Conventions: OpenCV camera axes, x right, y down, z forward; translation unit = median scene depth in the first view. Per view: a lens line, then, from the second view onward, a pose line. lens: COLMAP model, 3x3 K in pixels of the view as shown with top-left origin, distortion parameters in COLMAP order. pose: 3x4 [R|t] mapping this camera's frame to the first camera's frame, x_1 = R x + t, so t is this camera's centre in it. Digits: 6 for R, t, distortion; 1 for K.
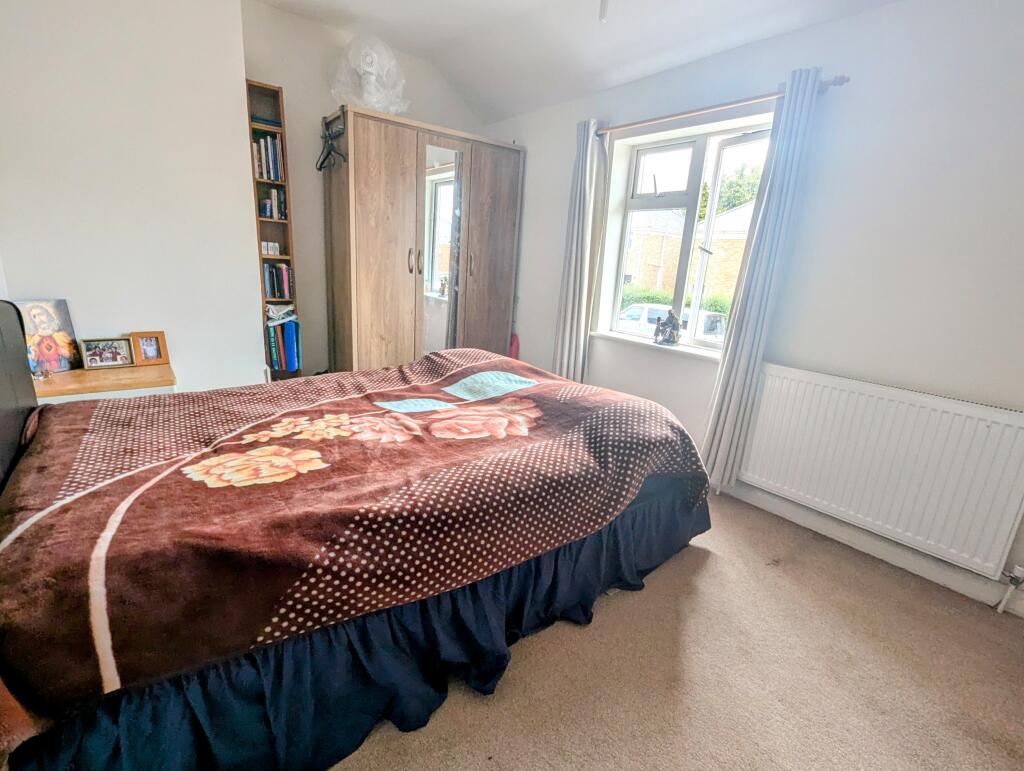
lens RADIAL K [[470.2, 0, 510.6], [0, 470.2, 382.4], [0, 0, 1]] dist [-0.000540, -0.000090]
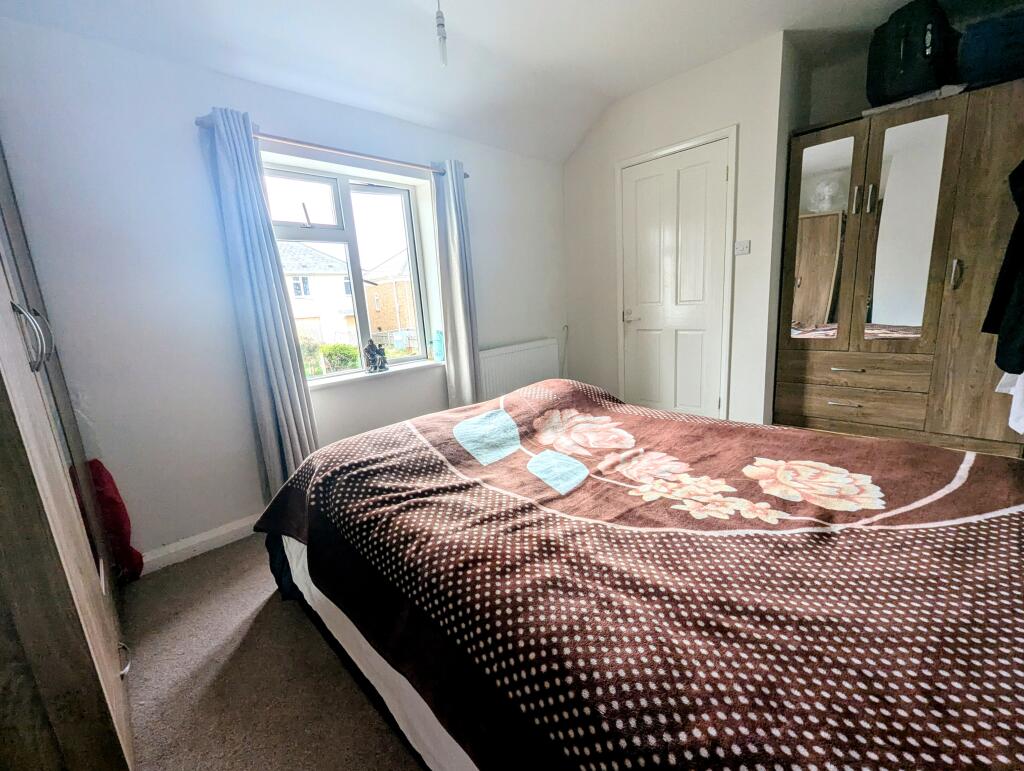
lens RADIAL K [[418.6, 0, 515.1], [0, 418.6, 383.7], [0, 0, 1]] dist [-0.000424, 0.000063]
pose [[-0.116393, -0.255864, 0.959680, -0.914088], [0.302657, 0.911155, 0.279634, -0.332739], [-0.945966, 0.323001, -0.028613, 1.109881]]
